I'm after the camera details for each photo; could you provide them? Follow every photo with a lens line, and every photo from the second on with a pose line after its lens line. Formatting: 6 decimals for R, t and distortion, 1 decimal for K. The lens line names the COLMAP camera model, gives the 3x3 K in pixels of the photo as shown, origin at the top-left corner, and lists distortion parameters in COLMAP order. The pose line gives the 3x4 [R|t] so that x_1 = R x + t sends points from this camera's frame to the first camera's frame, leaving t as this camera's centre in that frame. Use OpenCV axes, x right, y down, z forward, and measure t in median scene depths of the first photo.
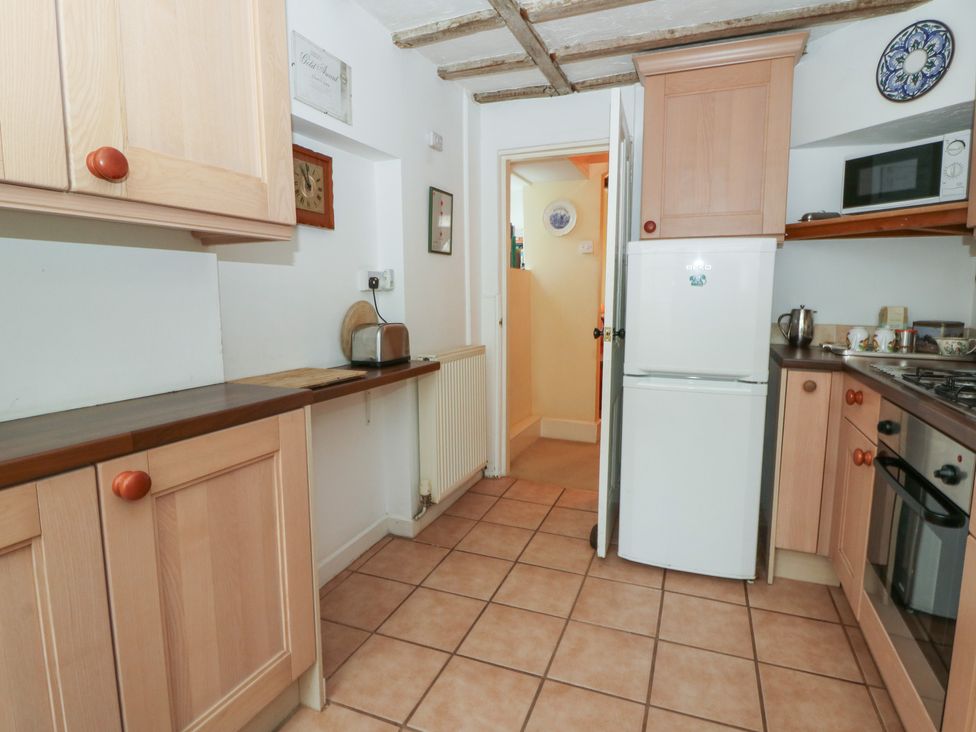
lens RADIAL K [[521.6, 0, 500.5], [0, 521.6, 362.1], [0, 0, 1]] dist [0.000757, -0.011789]
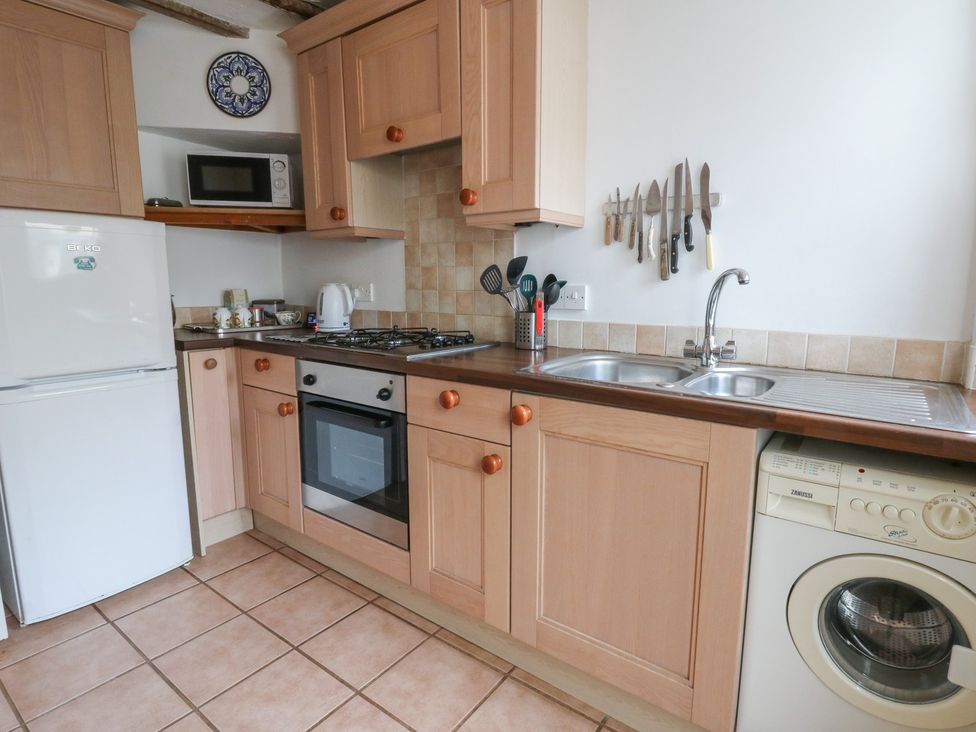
lens RADIAL K [[535.1, 0, 489.7], [0, 535.1, 381.1], [0, 0, 1]] dist [0.001403, -0.013462]
pose [[0.264829, -0.180302, 0.947289, -0.335802], [0.122075, 0.980729, 0.152538, -0.018634], [-0.956537, 0.075244, 0.281735, 0.130709]]
